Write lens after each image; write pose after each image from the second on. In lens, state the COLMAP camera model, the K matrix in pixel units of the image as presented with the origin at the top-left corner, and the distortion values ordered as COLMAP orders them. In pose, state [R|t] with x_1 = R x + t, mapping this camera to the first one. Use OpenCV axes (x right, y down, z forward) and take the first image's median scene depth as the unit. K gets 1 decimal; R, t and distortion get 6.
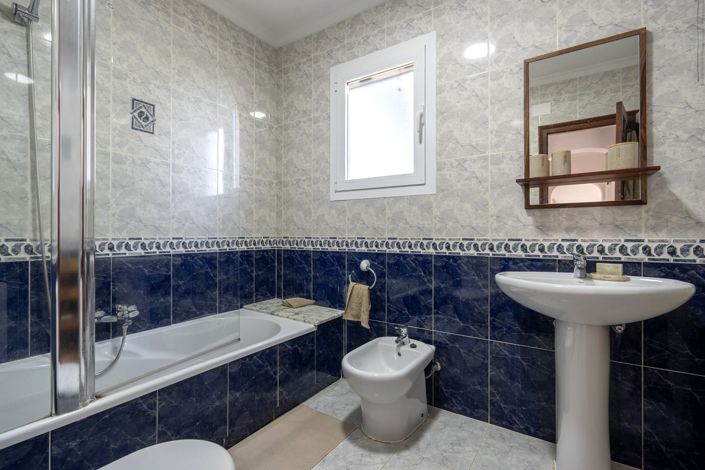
lens RADIAL K [[324.8, 0, 353.1], [0, 324.8, 231.6], [0, 0, 1]] dist [-0.002848, 0.000556]
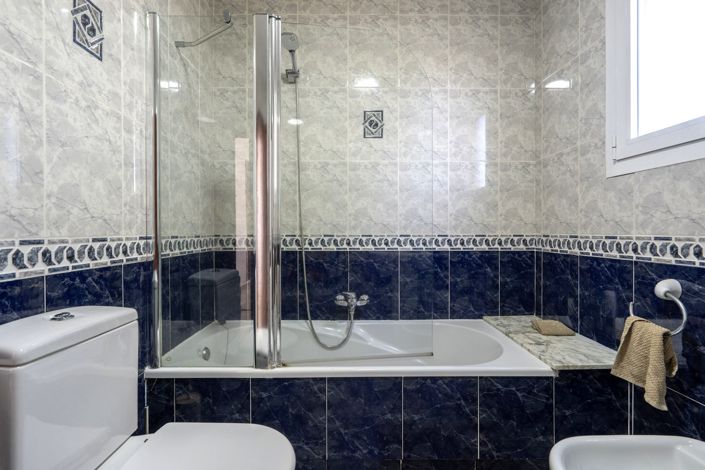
lens RADIAL K [[324.8, 0, 353.1], [0, 324.8, 231.6], [0, 0, 1]] dist [-0.002848, 0.000556]
pose [[0.561713, -0.000947, -0.827332, 0.192695], [0.007260, 0.999966, 0.003785, 0.003138], [0.827300, -0.008133, 0.561701, 0.279115]]
